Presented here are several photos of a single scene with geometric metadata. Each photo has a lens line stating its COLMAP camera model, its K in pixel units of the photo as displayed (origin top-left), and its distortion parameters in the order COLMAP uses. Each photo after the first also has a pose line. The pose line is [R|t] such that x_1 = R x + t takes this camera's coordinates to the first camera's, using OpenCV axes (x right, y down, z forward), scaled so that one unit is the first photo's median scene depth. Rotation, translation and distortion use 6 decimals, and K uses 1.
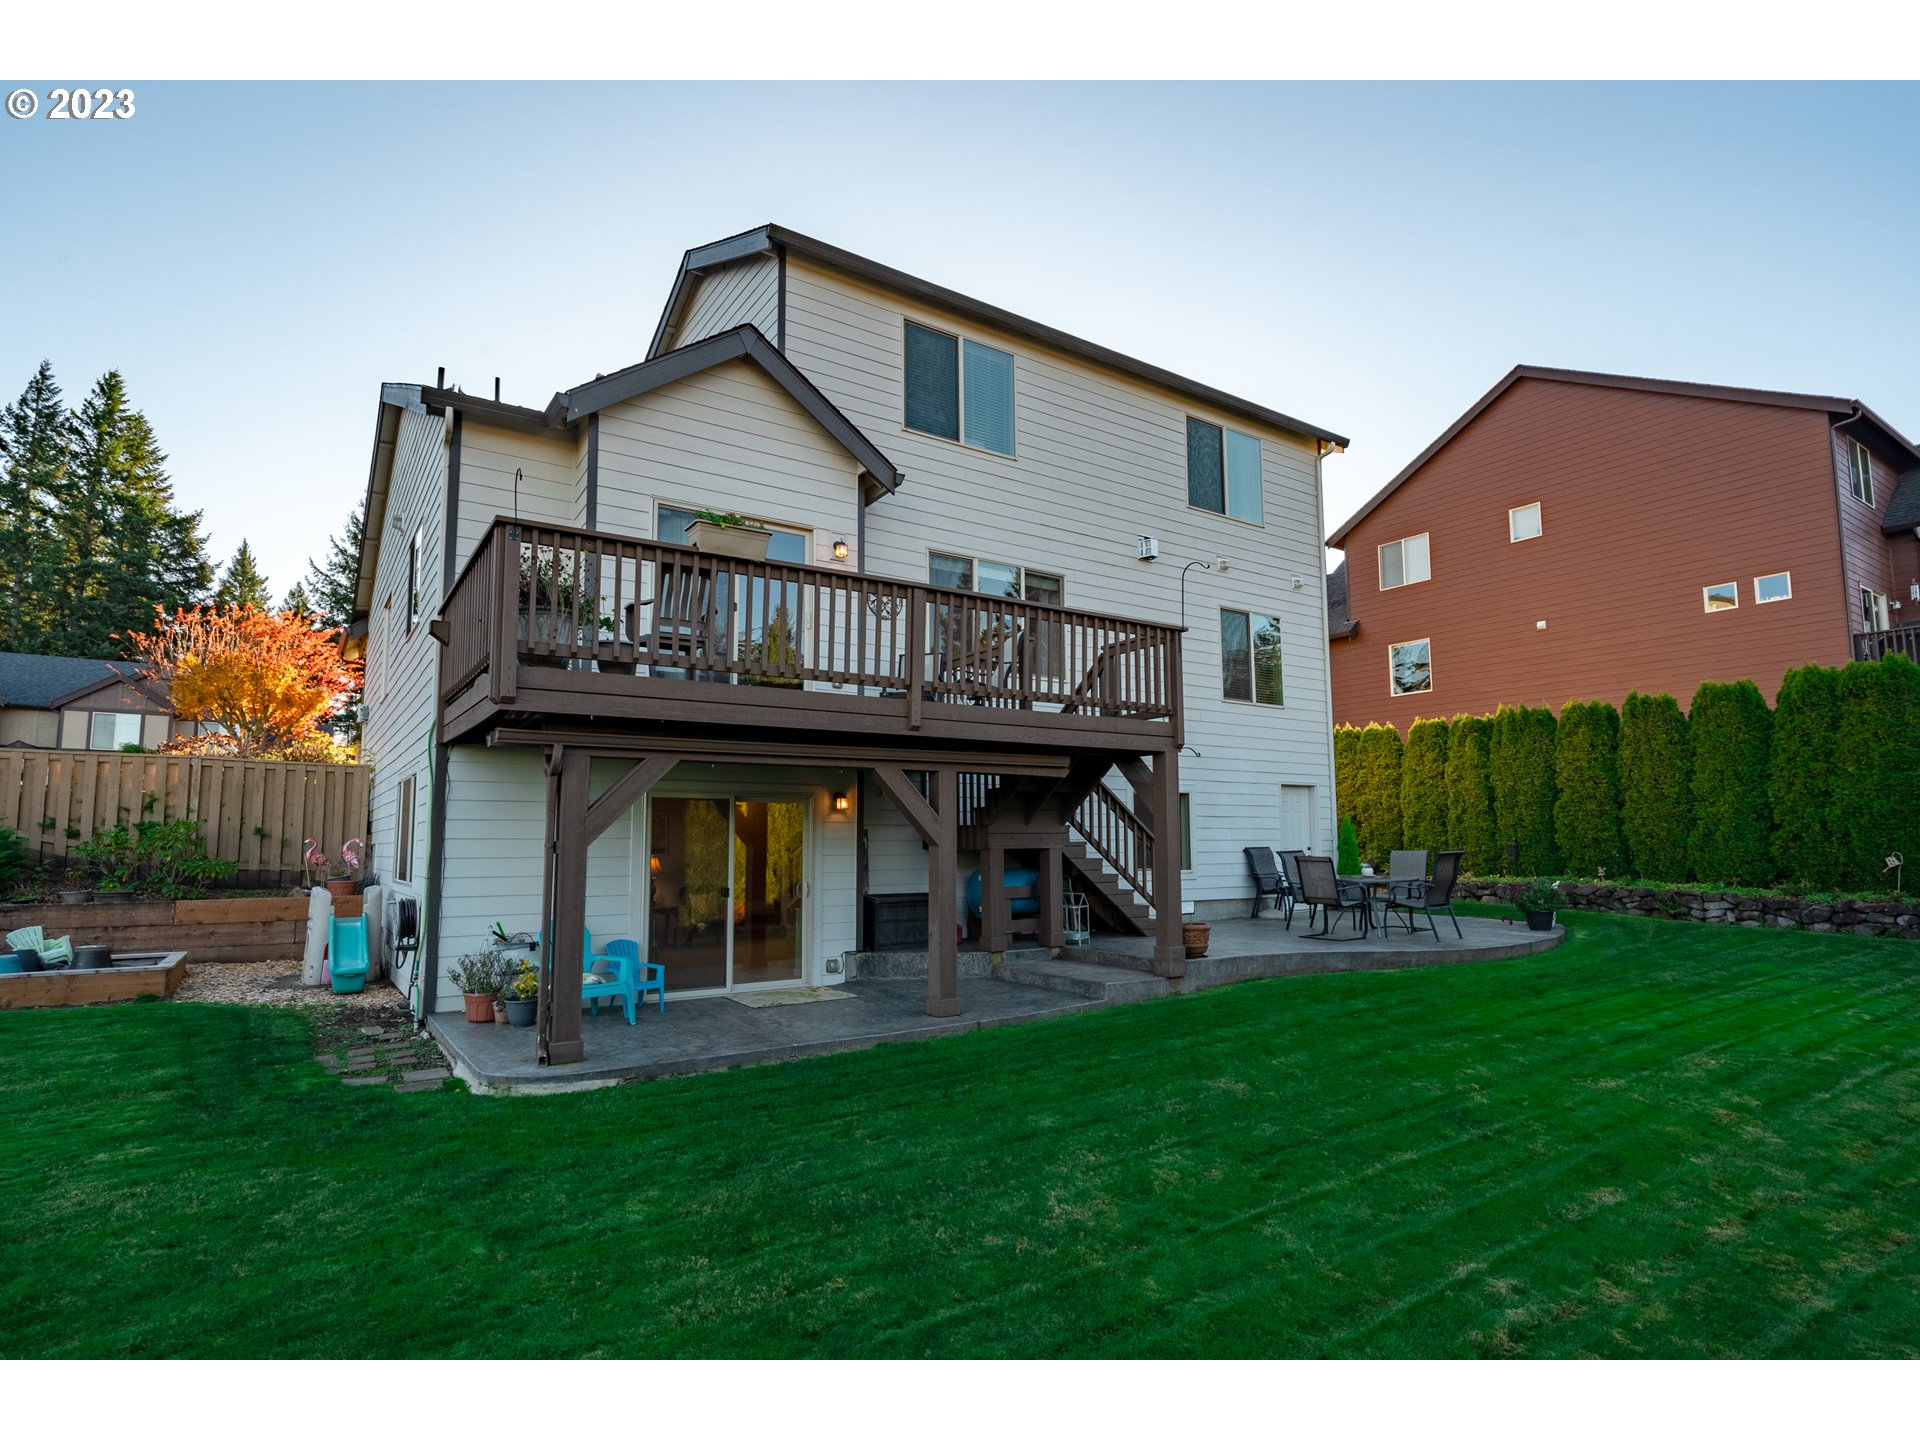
lens RADIAL K [[991.8, 0, 960.7], [0, 991.8, 696.6], [0, 0, 1]] dist [0.000388, -0.000626]
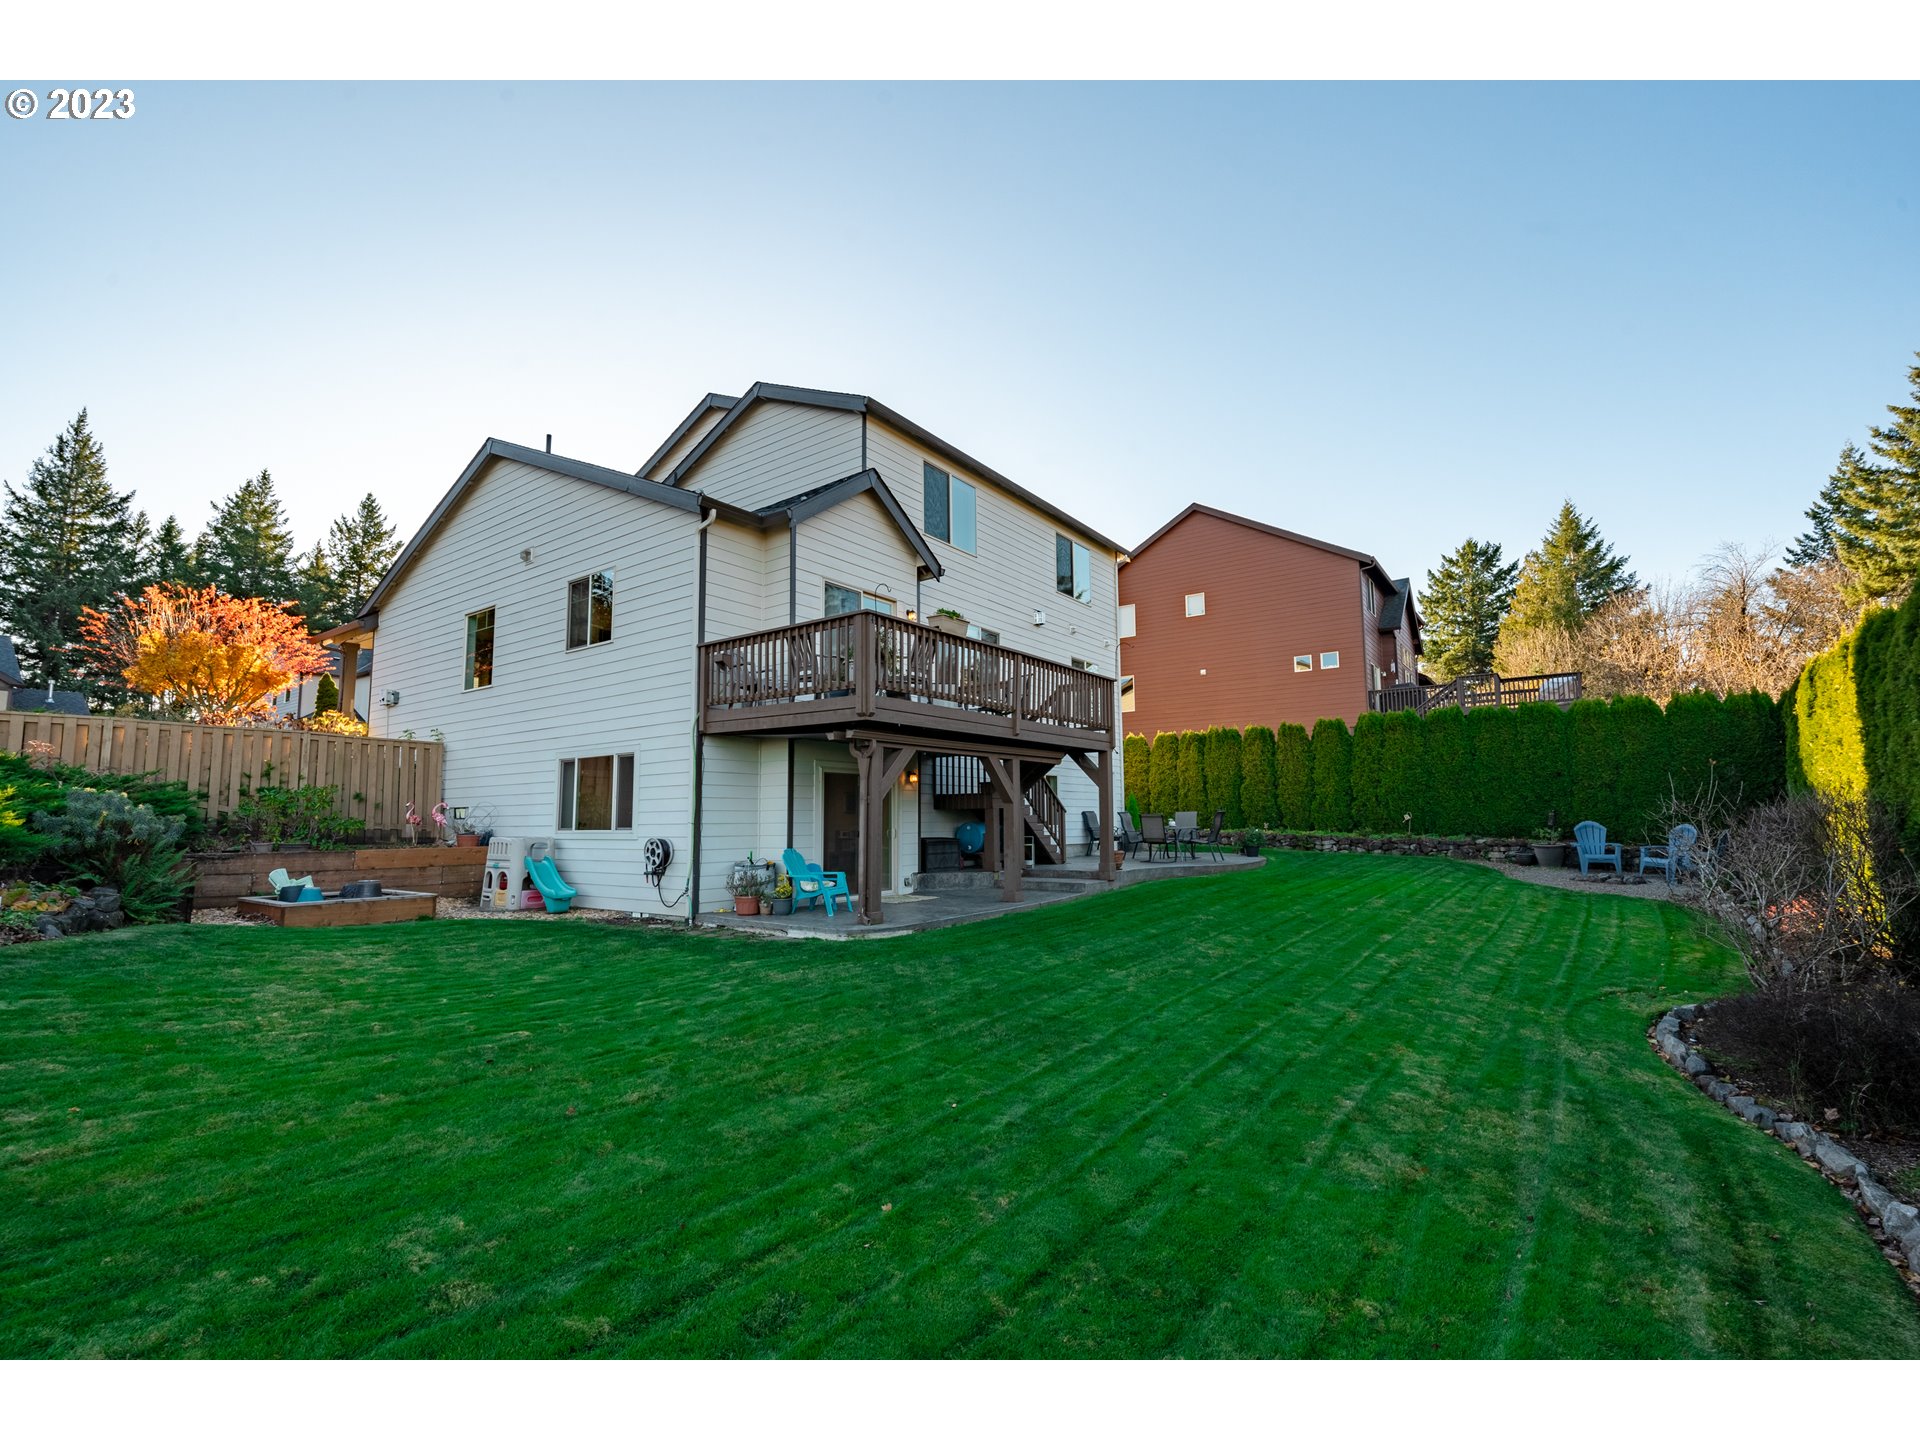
lens RADIAL K [[861.1, 0, 973.4], [0, 861.1, 676.3], [0, 0, 1]] dist [-0.000723, -0.000670]
pose [[0.934315, 0.055980, 0.352026, -0.409327], [-0.048295, 0.998365, -0.030583, -0.013136], [-0.353163, 0.011573, 0.935490, -0.244689]]
